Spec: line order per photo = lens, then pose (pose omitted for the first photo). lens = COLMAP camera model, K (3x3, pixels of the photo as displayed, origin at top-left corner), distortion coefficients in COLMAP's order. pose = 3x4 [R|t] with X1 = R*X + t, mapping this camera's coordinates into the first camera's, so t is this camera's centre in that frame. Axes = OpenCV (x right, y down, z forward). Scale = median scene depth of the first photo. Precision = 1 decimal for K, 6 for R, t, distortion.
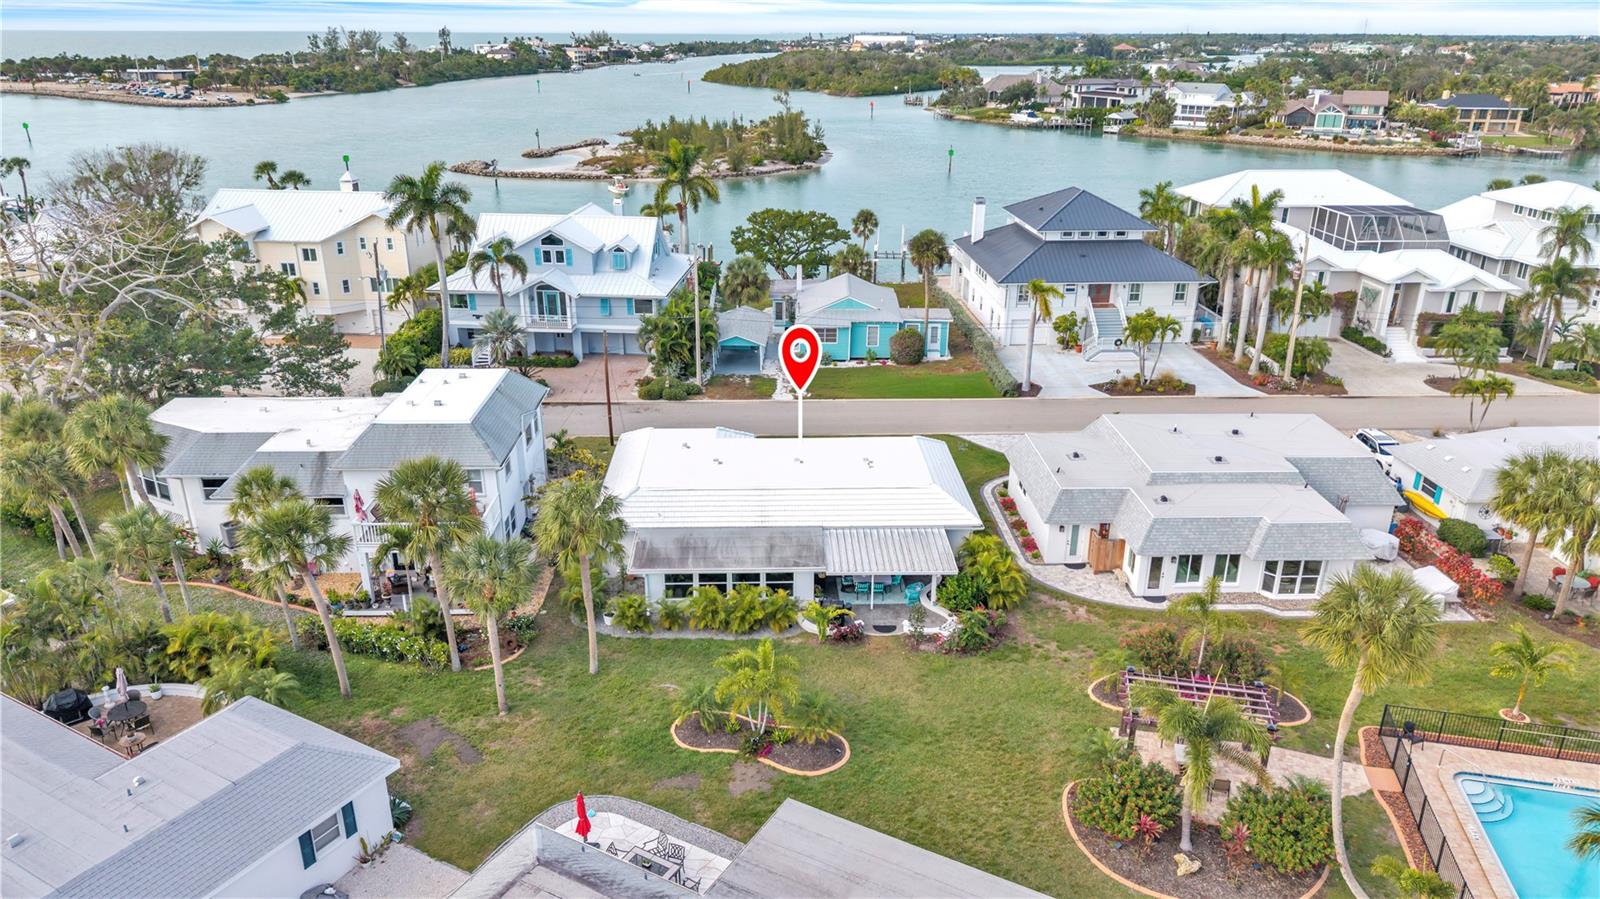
lens RADIAL K [[1082.3, 0, 800.0], [0, 1082.3, 449.5], [0, 0, 1]] dist [0.027974, -0.041400]
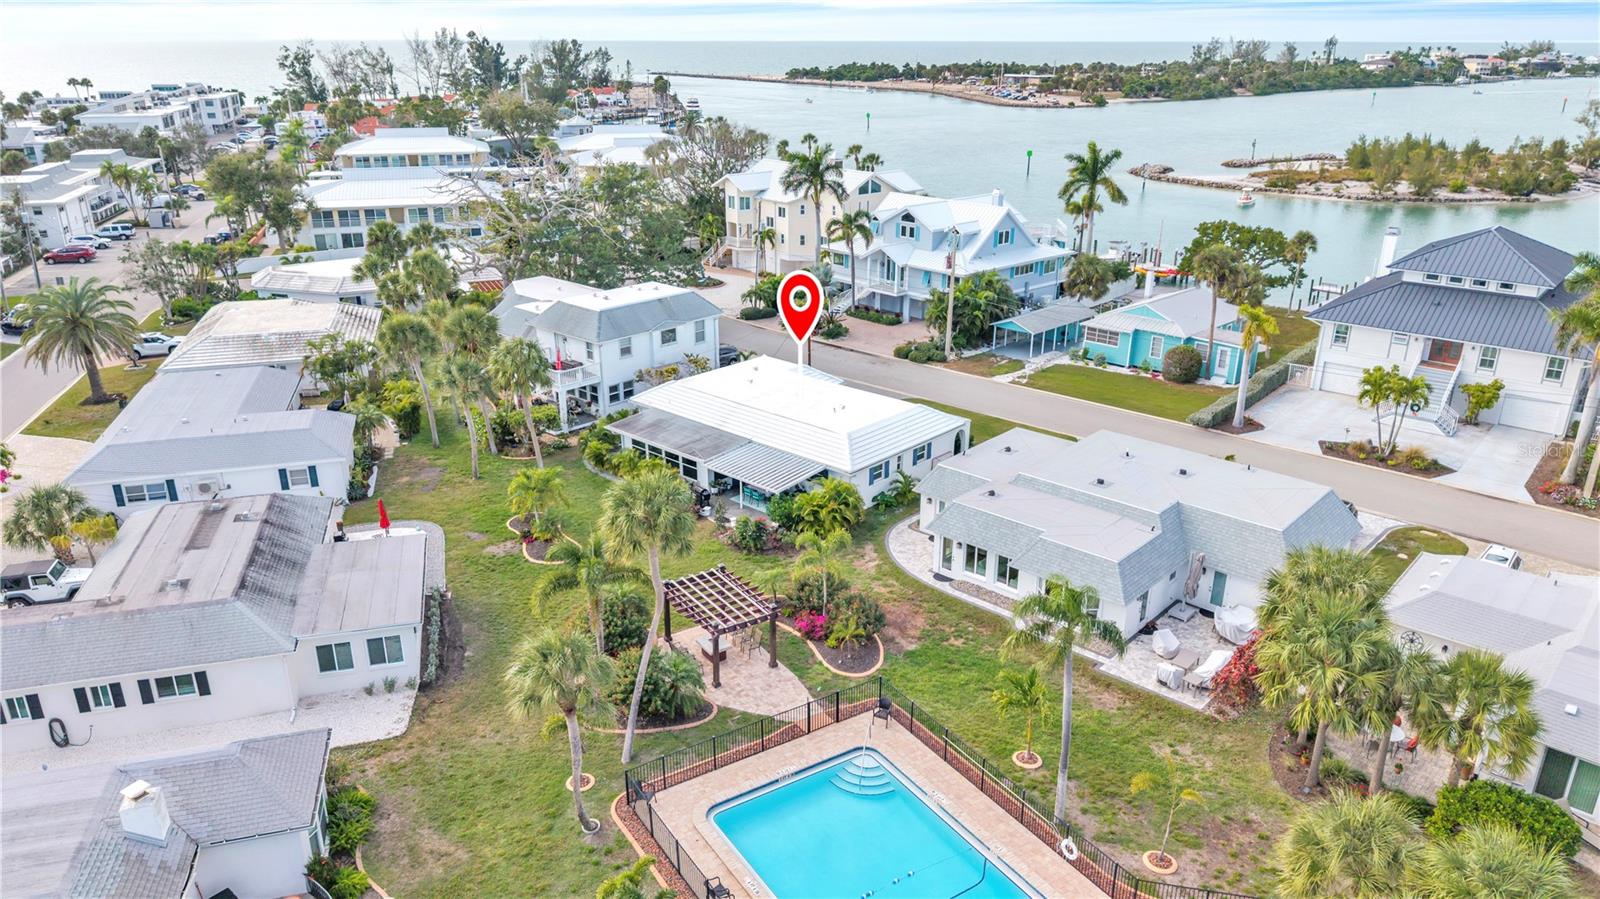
lens RADIAL K [[1082.3, 0, 800.0], [0, 1082.3, 449.5], [0, 0, 1]] dist [0.027974, -0.041400]
pose [[0.716374, 0.241263, -0.654676, 0.486412], [-0.246615, 0.965301, 0.085879, -0.020966], [0.652678, 0.099931, 0.751016, 0.063915]]
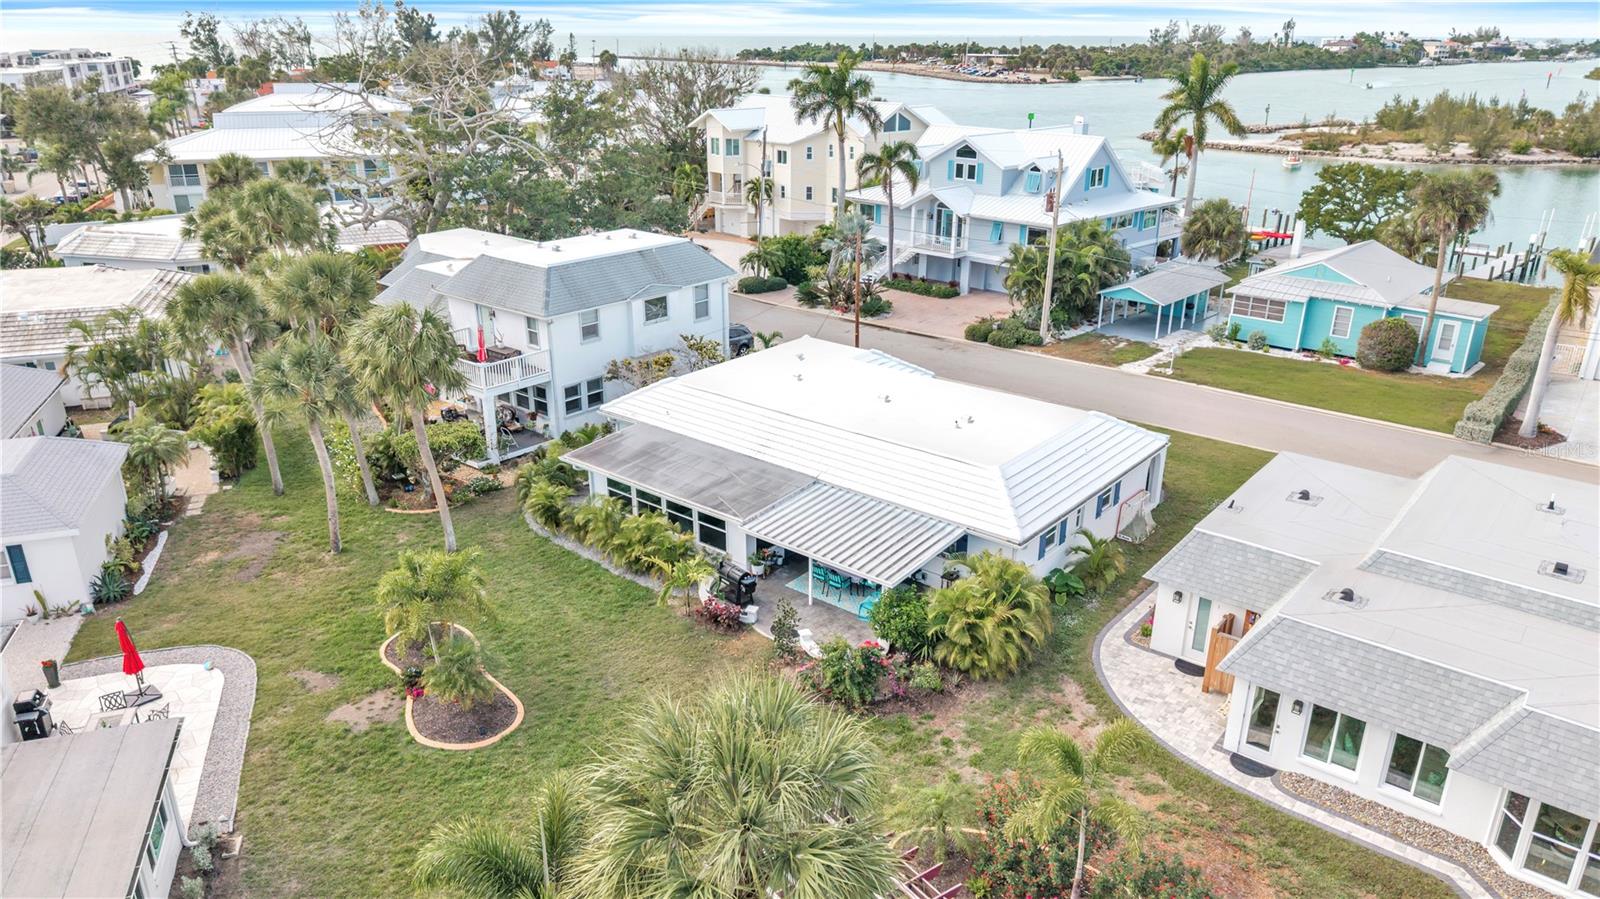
lens RADIAL K [[1088.2, 0, 800.0], [0, 1088.2, 449.5], [0, 0, 1]] dist [-0.000229, -0.002519]
pose [[0.749680, 0.233037, -0.619415, 0.249919], [-0.235497, 0.968627, 0.079396, -0.000422], [0.618484, 0.086349, 0.781039, 0.245256]]
